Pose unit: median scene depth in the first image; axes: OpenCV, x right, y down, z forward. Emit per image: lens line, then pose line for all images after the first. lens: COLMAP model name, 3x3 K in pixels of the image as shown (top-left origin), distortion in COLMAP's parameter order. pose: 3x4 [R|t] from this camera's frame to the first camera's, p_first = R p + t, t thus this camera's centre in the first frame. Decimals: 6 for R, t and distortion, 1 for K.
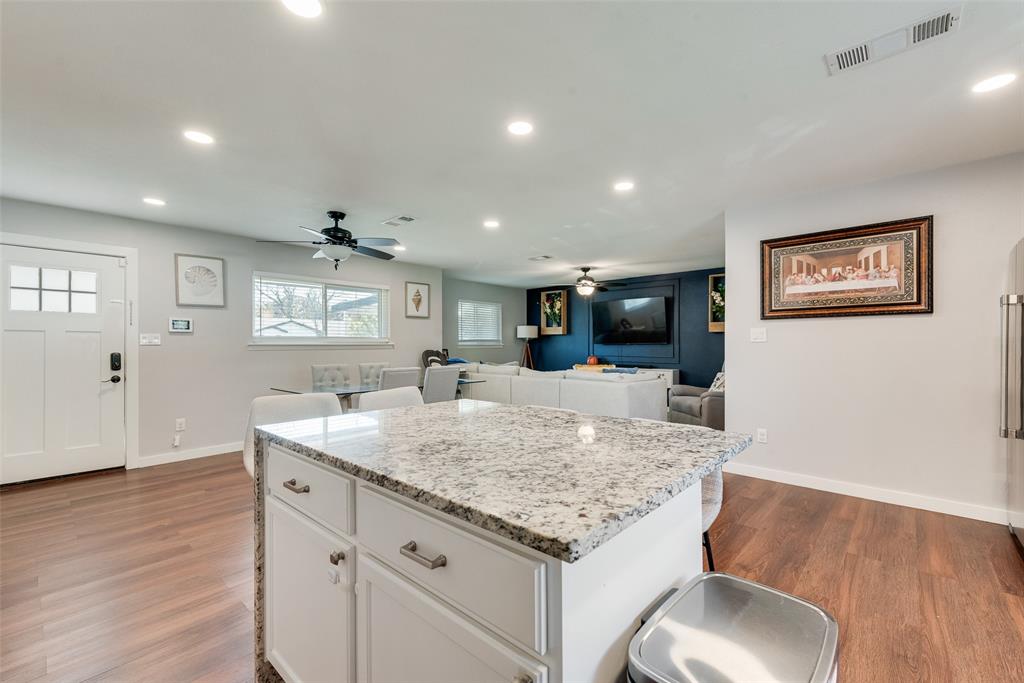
lens RADIAL K [[416.9, 0, 514.1], [0, 416.9, 348.6], [0, 0, 1]] dist [-0.000993, -0.000594]
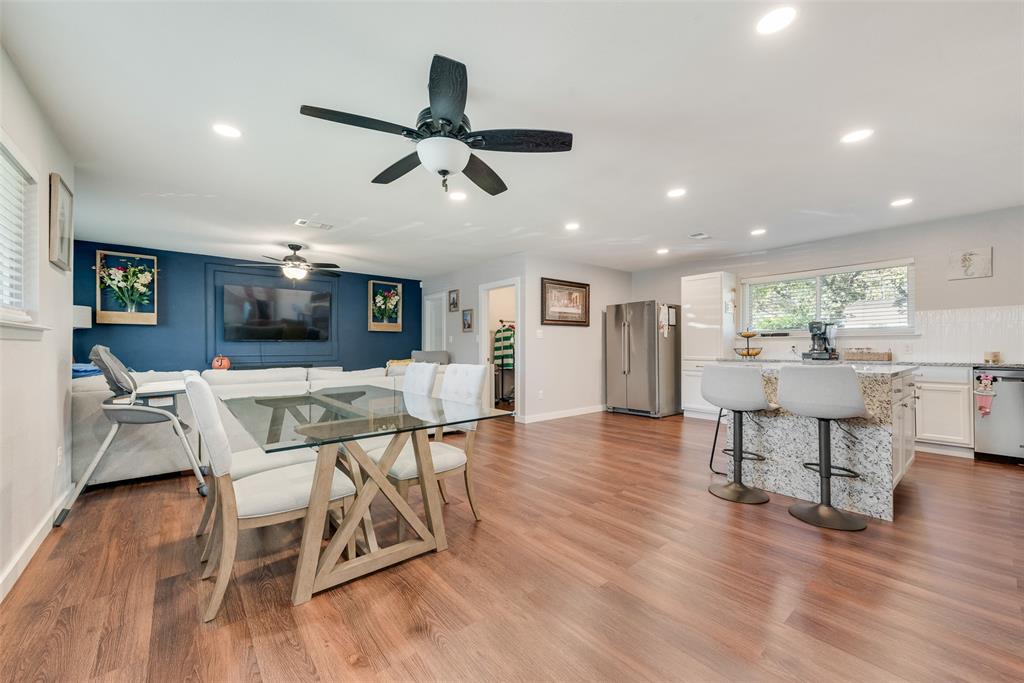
lens RADIAL K [[399.2, 0, 506.9], [0, 399.2, 346.3], [0, 0, 1]] dist [-0.000463, -0.000041]
pose [[0.159390, 0.003723, 0.987209, -0.490118], [0.012064, 0.999911, -0.005719, 0.010995], [-0.987142, 0.012822, 0.159331, 0.440505]]
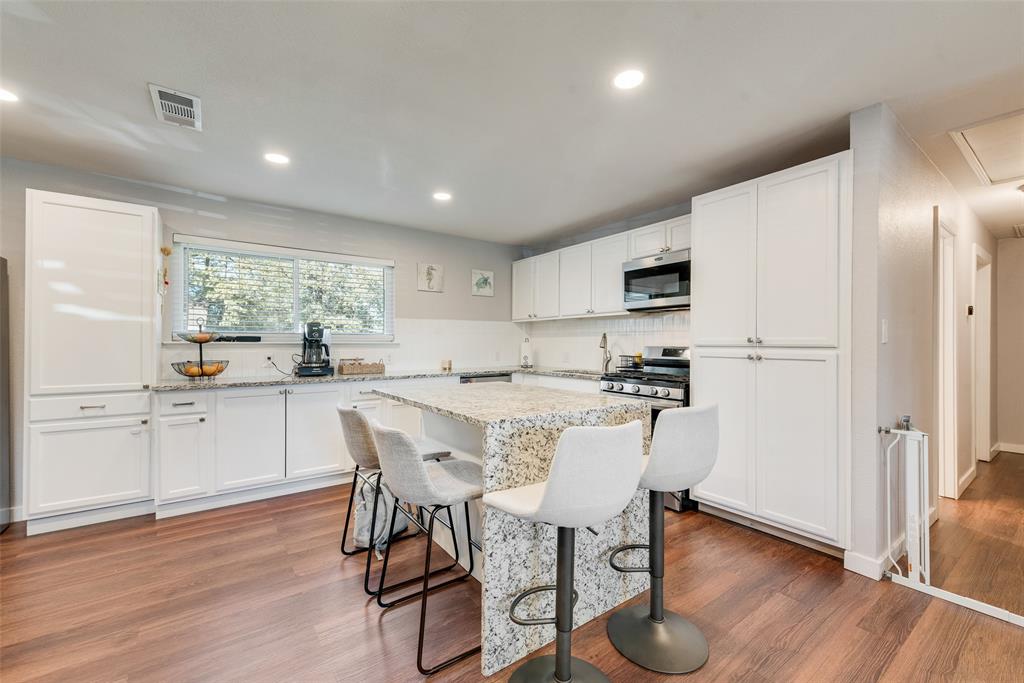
lens RADIAL K [[416.9, 0, 513.7], [0, 416.9, 340.2], [0, 0, 1]] dist [-0.000993, -0.000594]
pose [[-0.979361, 0.004136, 0.202075, -0.080678], [0.003716, 0.999990, -0.002457, -0.004818], [-0.202084, -0.001655, -0.979367, 0.469429]]
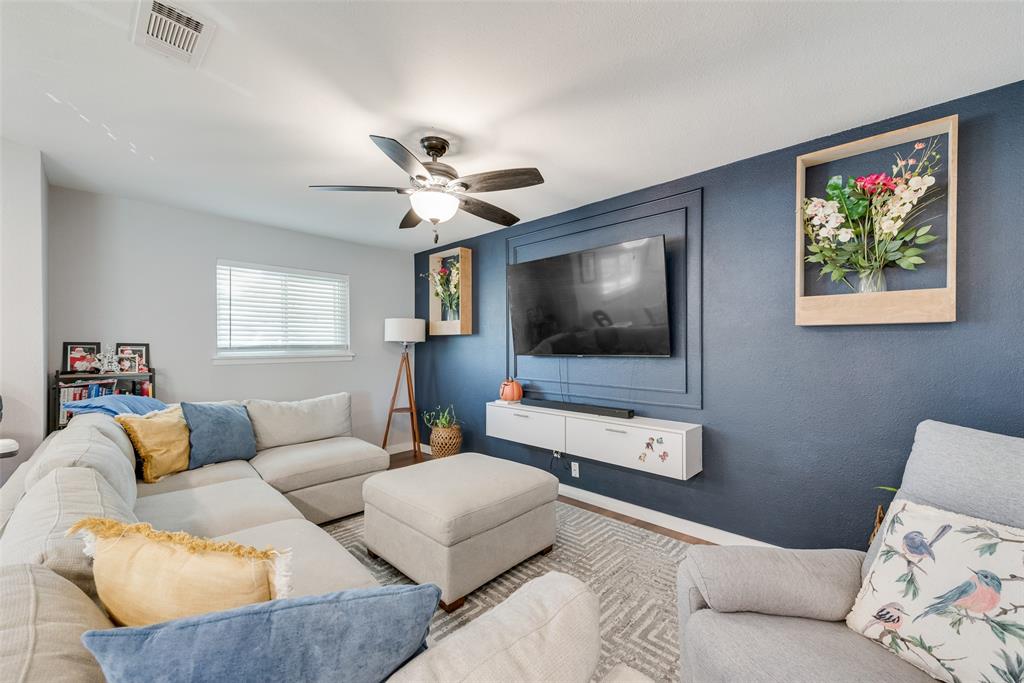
lens RADIAL K [[399.2, 0, 512.3], [0, 399.2, 346.9], [0, 0, 1]] dist [-0.000463, -0.000041]
pose [[0.999601, 0.001585, -0.028191, 0.230991], [-0.001858, 0.999952, -0.009631, -0.018180], [0.028174, 0.009679, 0.999556, 0.624138]]
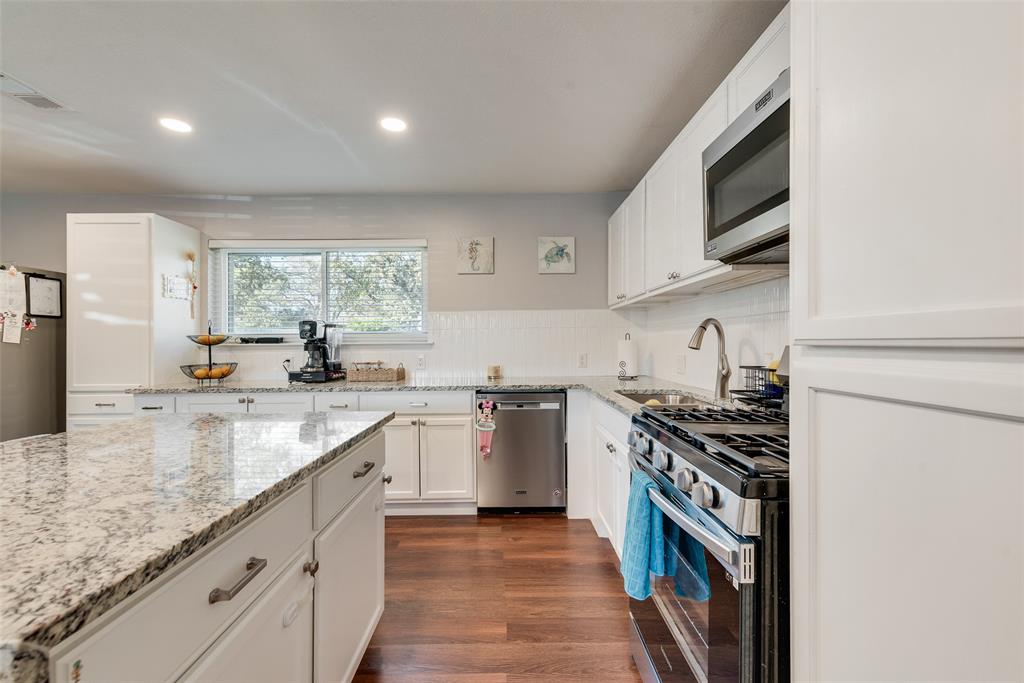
lens RADIAL K [[399.2, 0, 512.5], [0, 399.2, 345.0], [0, 0, 1]] dist [-0.000463, -0.000041]
pose [[-0.679330, 0.005881, 0.733809, -0.189799], [0.015752, 0.999854, 0.006569, -0.002091], [-0.733664, 0.016021, -0.679324, 0.162437]]
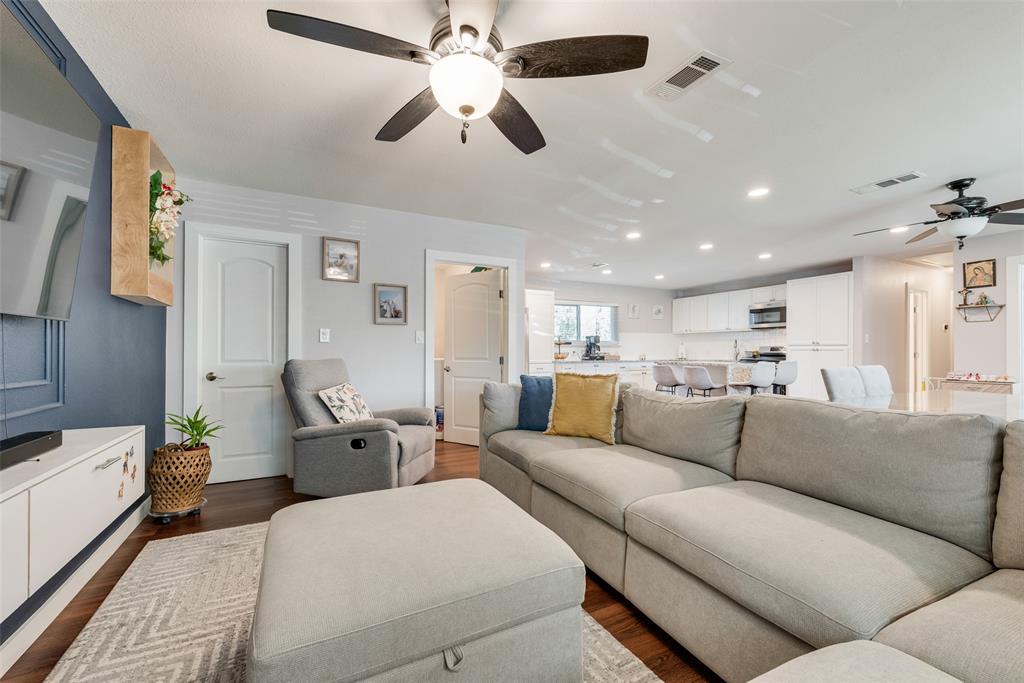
lens RADIAL K [[416.9, 0, 505.3], [0, 416.9, 342.6], [0, 0, 1]] dist [-0.000993, -0.000594]
pose [[-0.928794, 0.009848, 0.370466, 0.067078], [0.005405, 0.999900, -0.013031, 0.002758], [-0.370557, -0.010101, -0.928755, 1.116568]]
